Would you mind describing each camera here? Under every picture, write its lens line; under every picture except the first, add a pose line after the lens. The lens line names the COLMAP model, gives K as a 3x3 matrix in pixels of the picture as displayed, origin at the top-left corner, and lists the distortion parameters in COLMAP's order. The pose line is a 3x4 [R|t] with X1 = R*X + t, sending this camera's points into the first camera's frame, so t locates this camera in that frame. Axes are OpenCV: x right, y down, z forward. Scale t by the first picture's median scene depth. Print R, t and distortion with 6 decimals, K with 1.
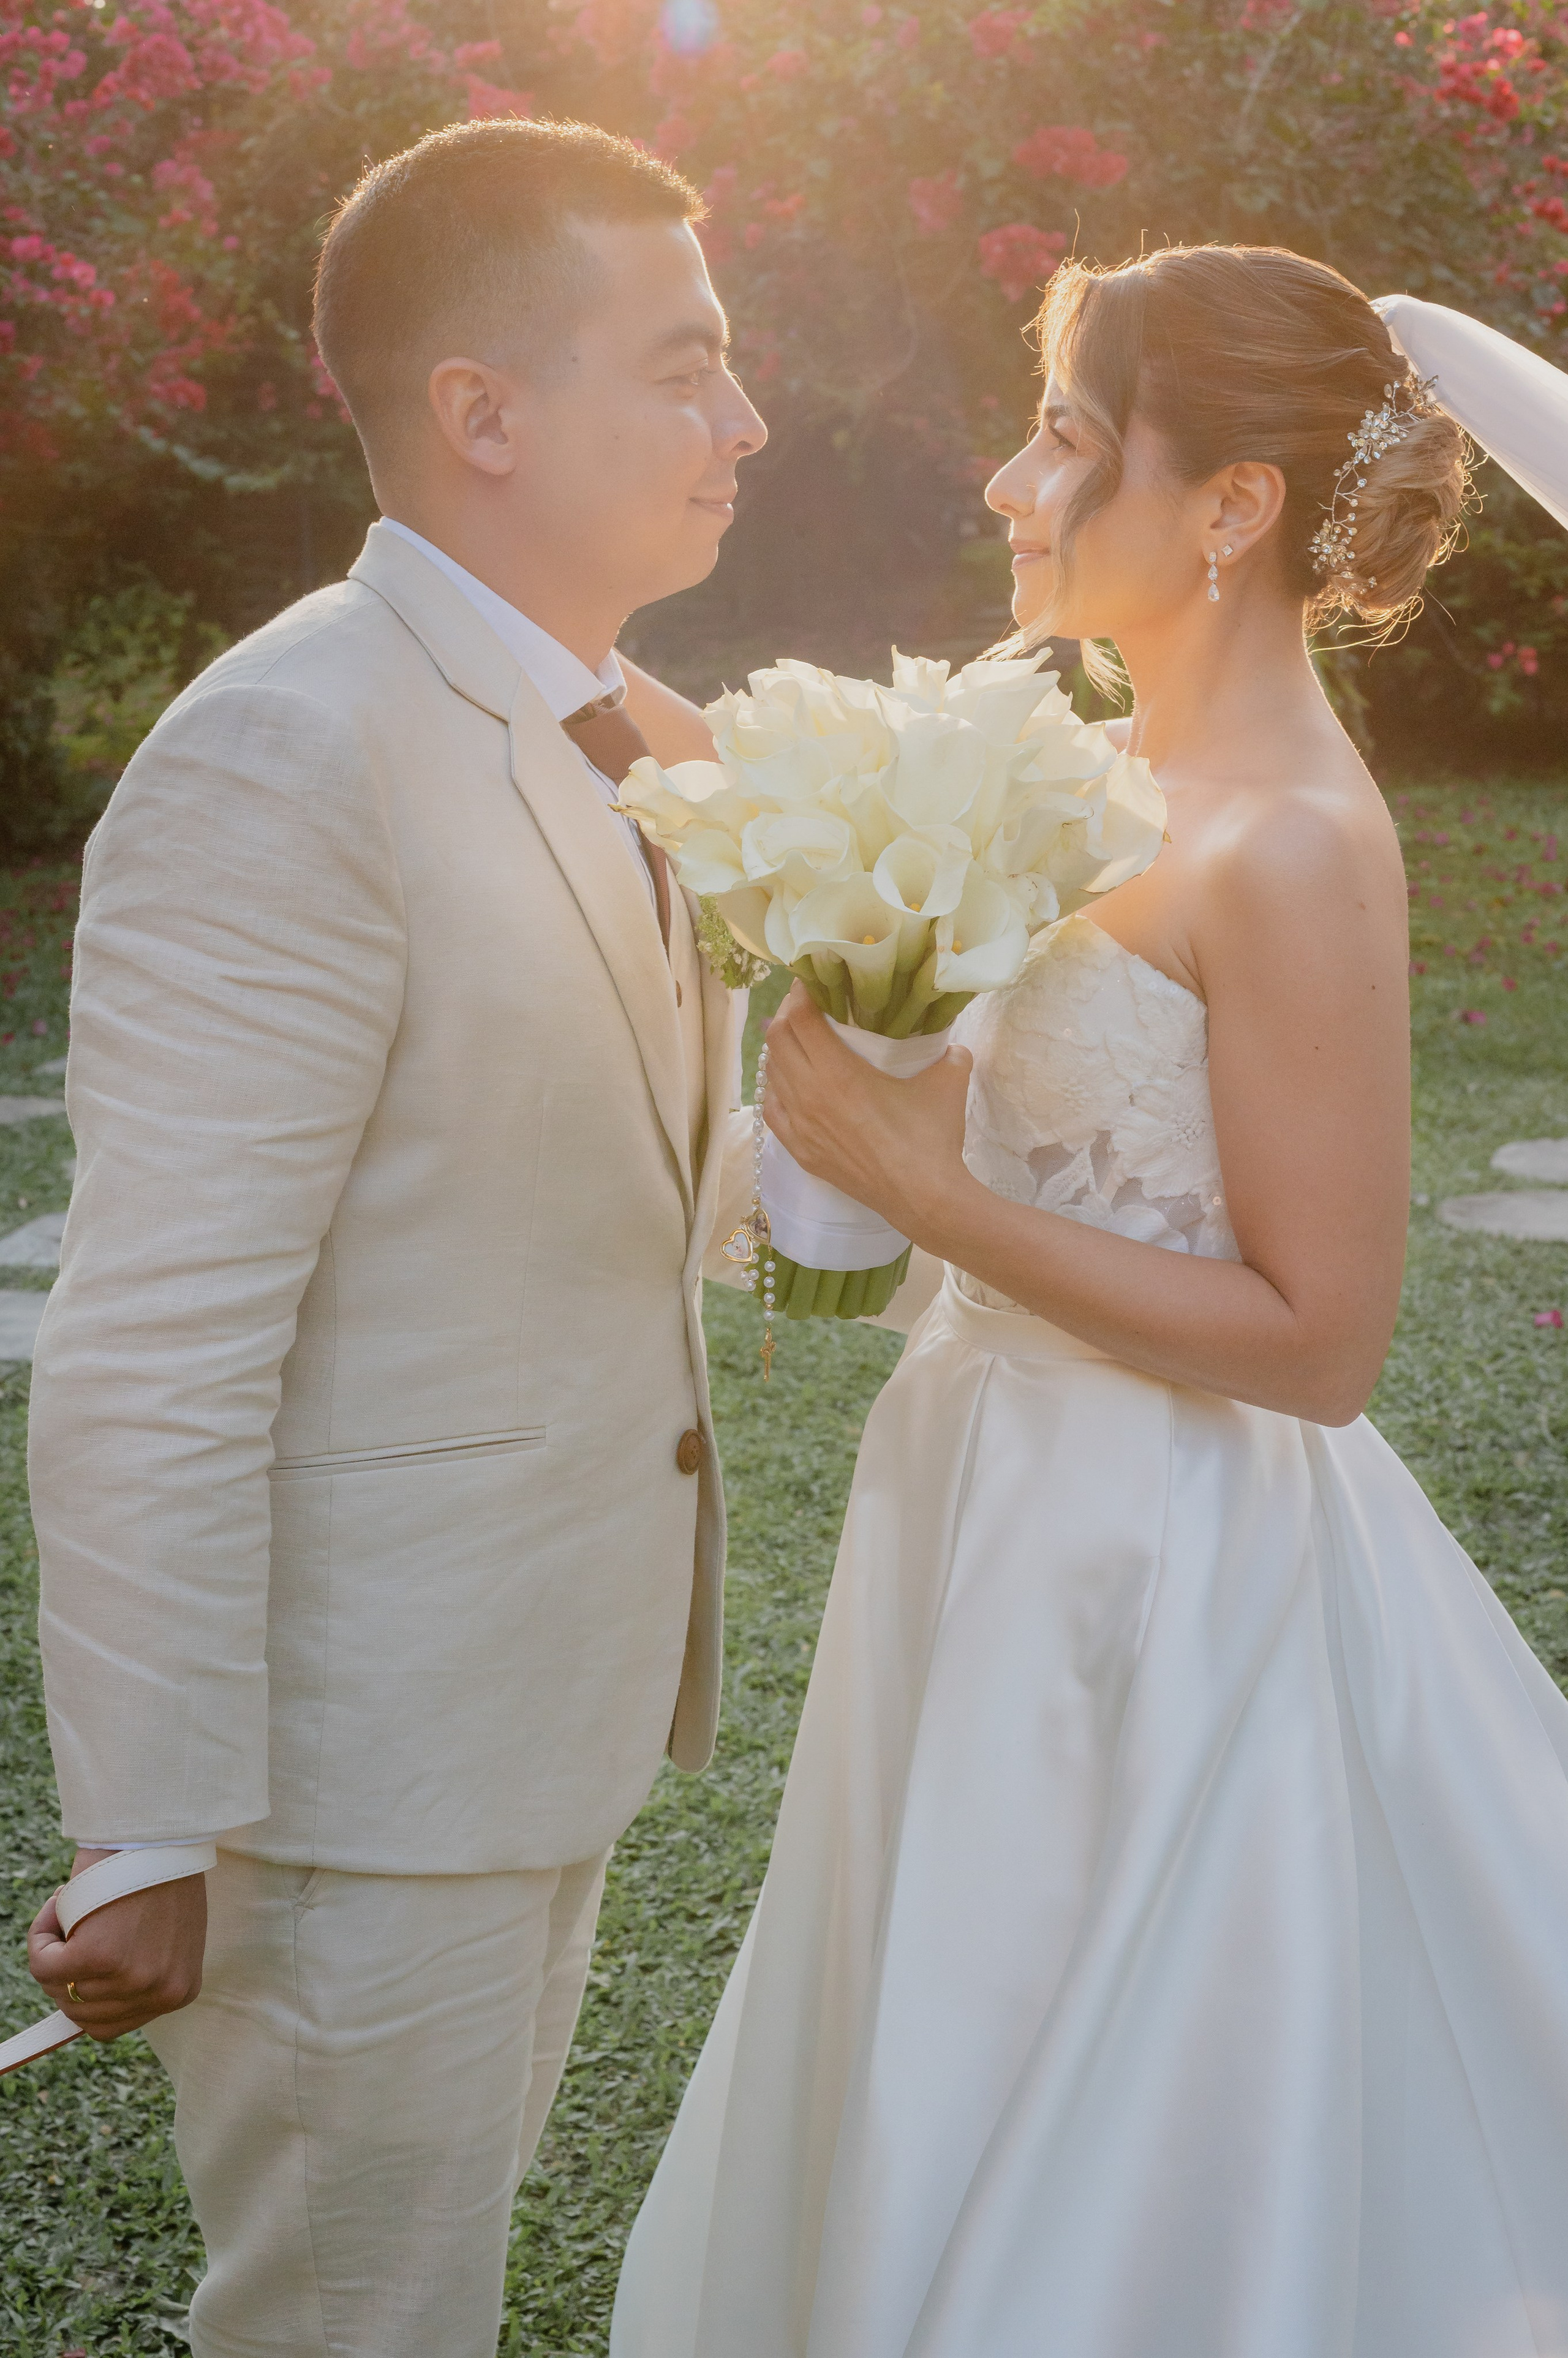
lens RADIAL K [[3533.1, 0, 784.0], [0, 3533.1, 1179.0], [0, 0, 1]] dist [-0.006201, 0.054645]
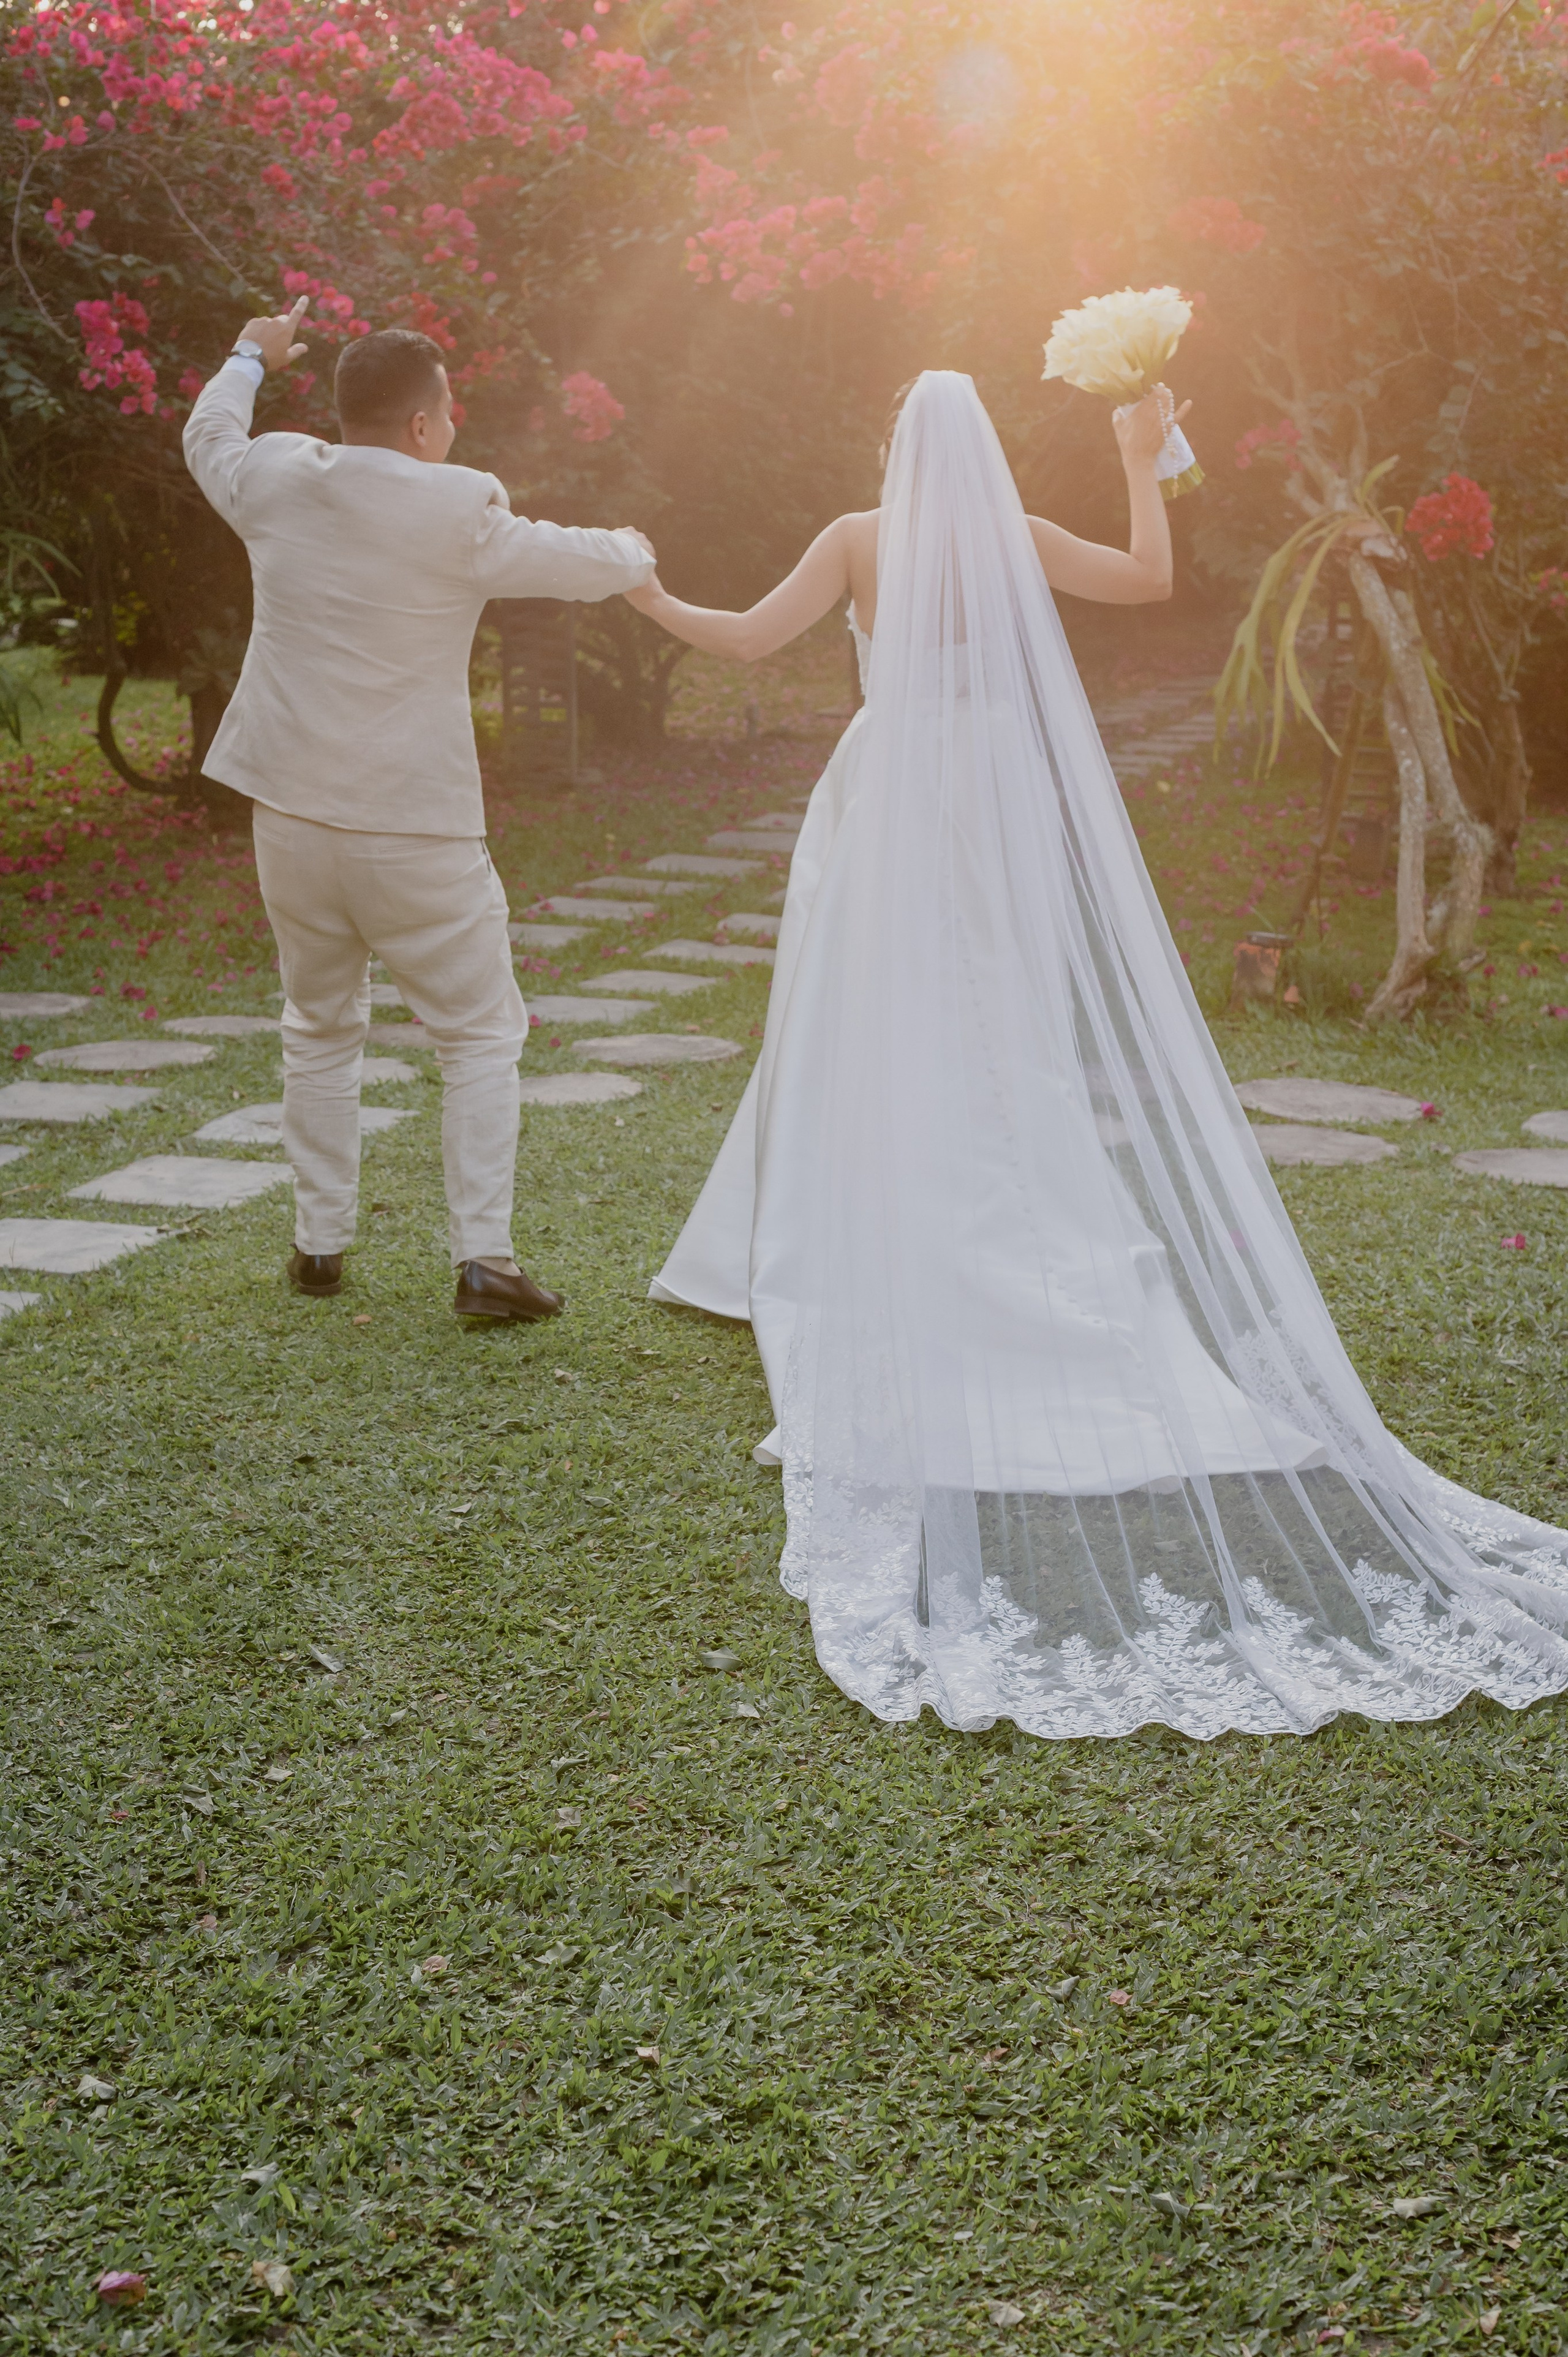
lens RADIAL K [[3531.9, 0, 784.0], [0, 3531.9, 1178.5], [0, 0, 1]] dist [-0.006201, 0.054645]
pose [[0.994854, 0.049617, -0.088342, 0.078956], [-0.050582, 0.998682, -0.008722, 0.040239], [0.087793, 0.013146, 0.996052, -0.166840]]
